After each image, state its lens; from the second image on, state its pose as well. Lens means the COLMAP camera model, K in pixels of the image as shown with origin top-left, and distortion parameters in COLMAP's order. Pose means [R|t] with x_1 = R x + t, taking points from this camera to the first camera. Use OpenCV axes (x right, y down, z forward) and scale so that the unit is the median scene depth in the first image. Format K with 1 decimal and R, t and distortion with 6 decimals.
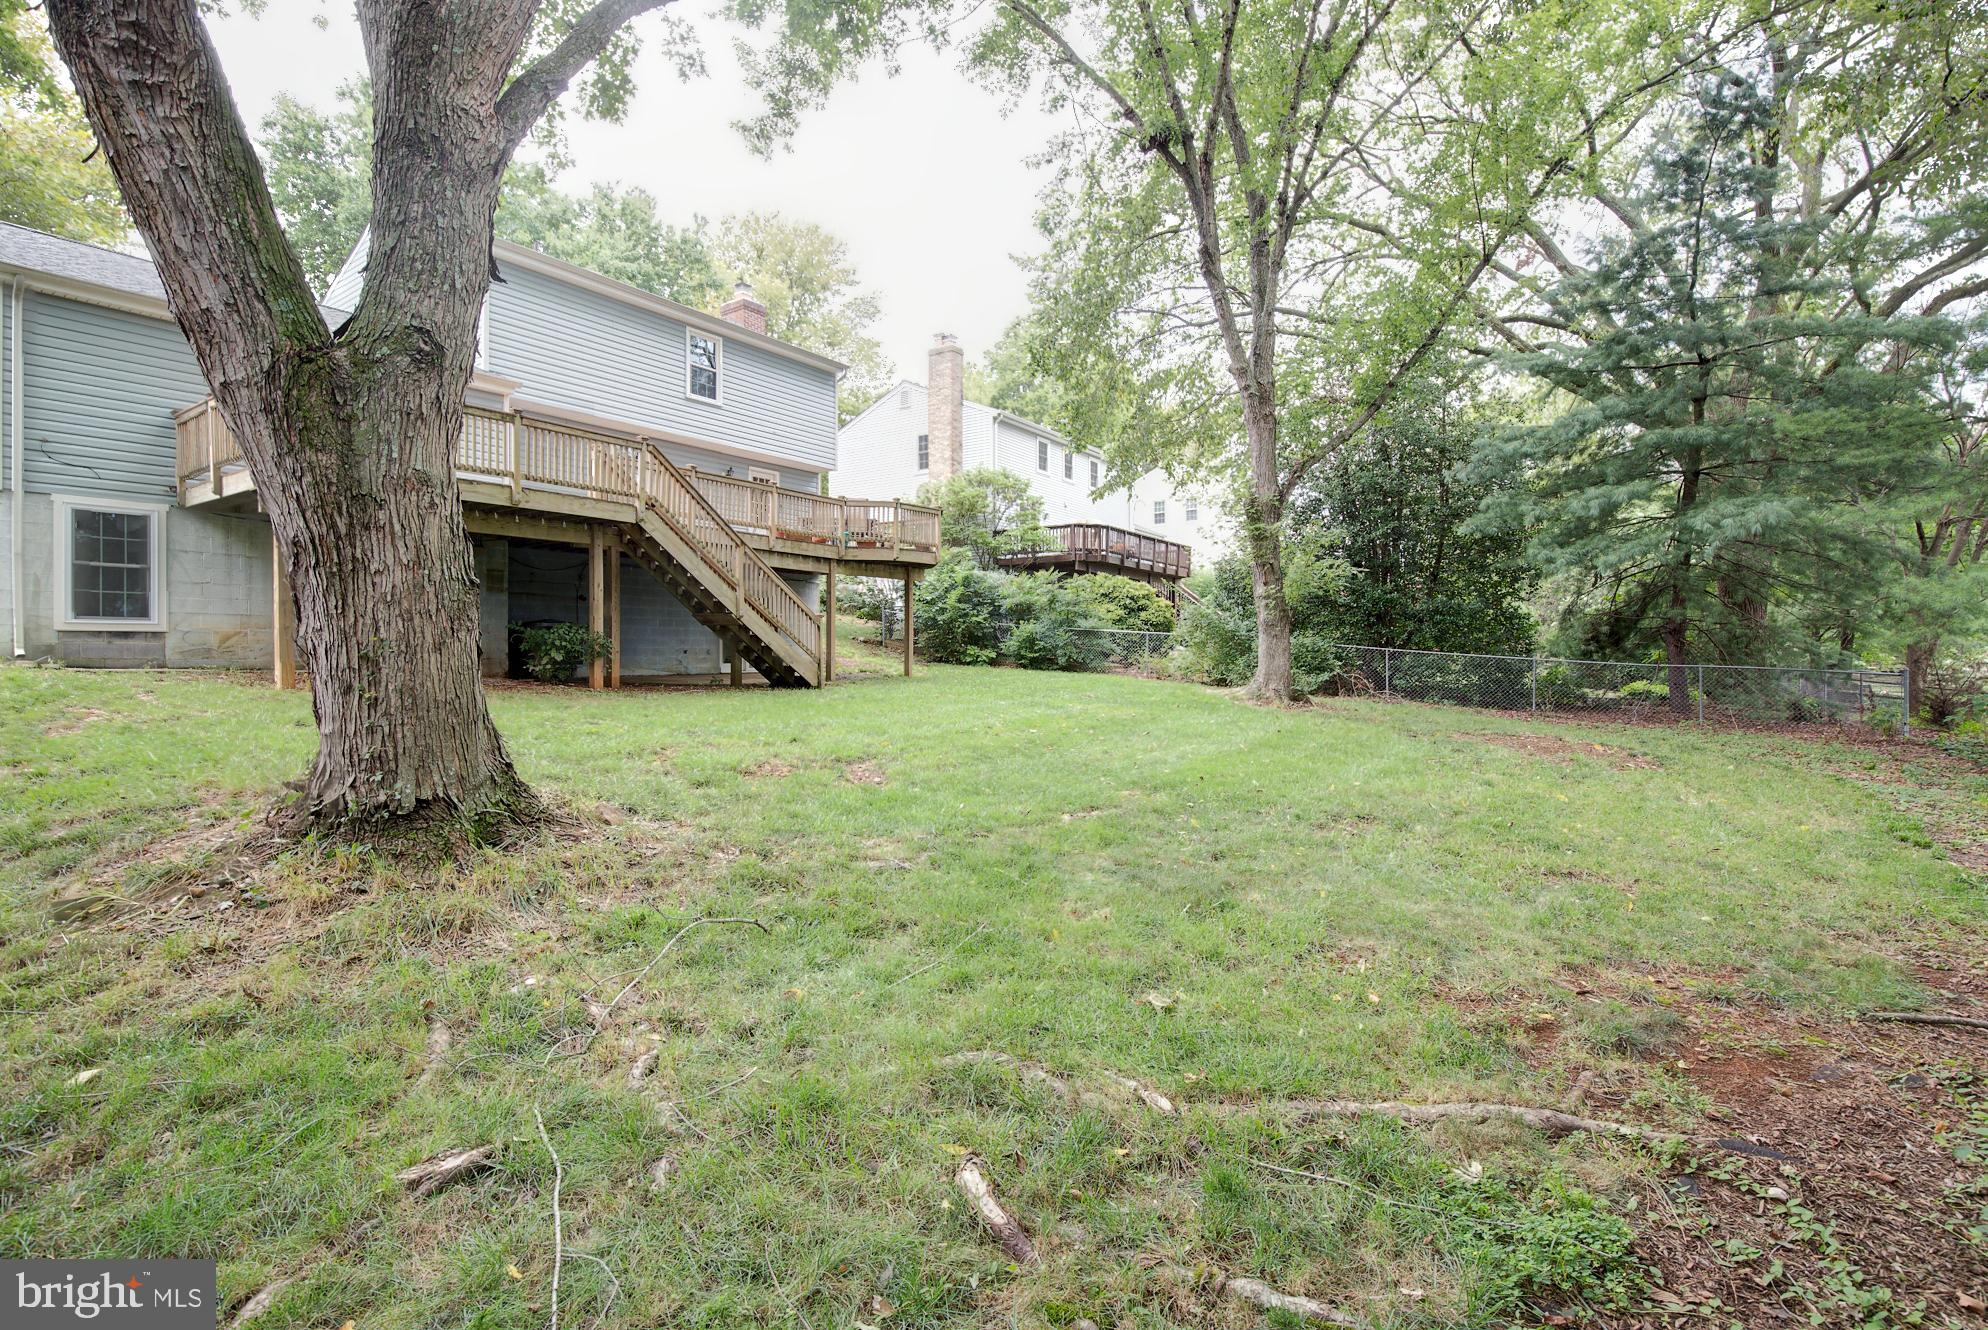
lens RADIAL K [[947.3, 0, 992.8], [0, 947.3, 656.8], [0, 0, 1]] dist [-0.035274, 0.015643]
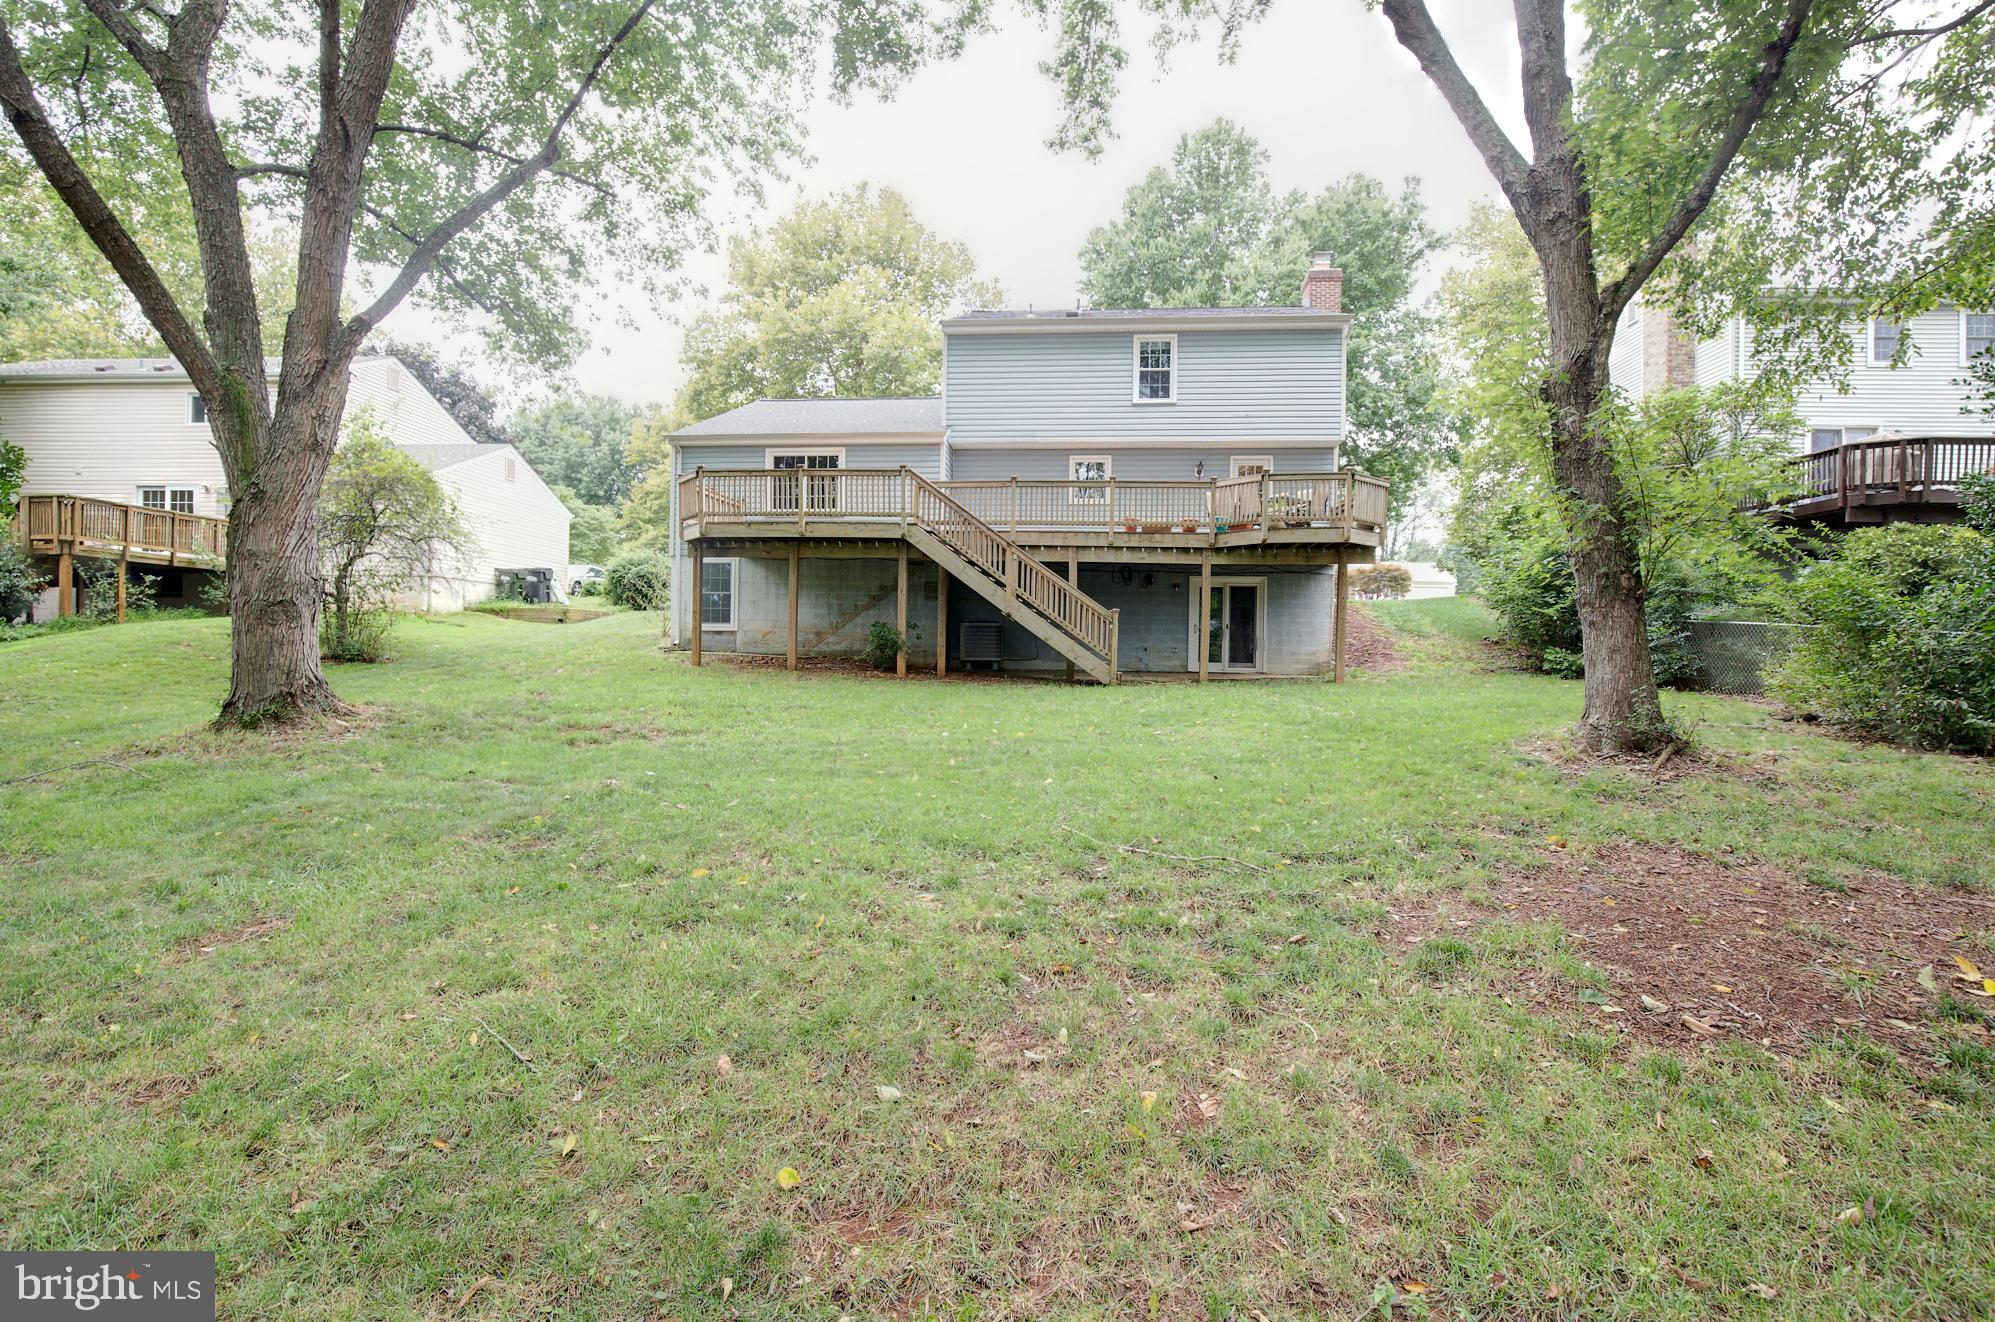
lens RADIAL K [[950.6, 0, 996.3], [0, 950.6, 652.8], [0, 0, 1]] dist [-0.035274, 0.015643]
pose [[0.458477, 0.011764, -0.888628, 0.518249], [-0.022181, 0.999752, 0.001791, -0.000484], [0.888429, 0.018889, 0.458624, 0.383013]]
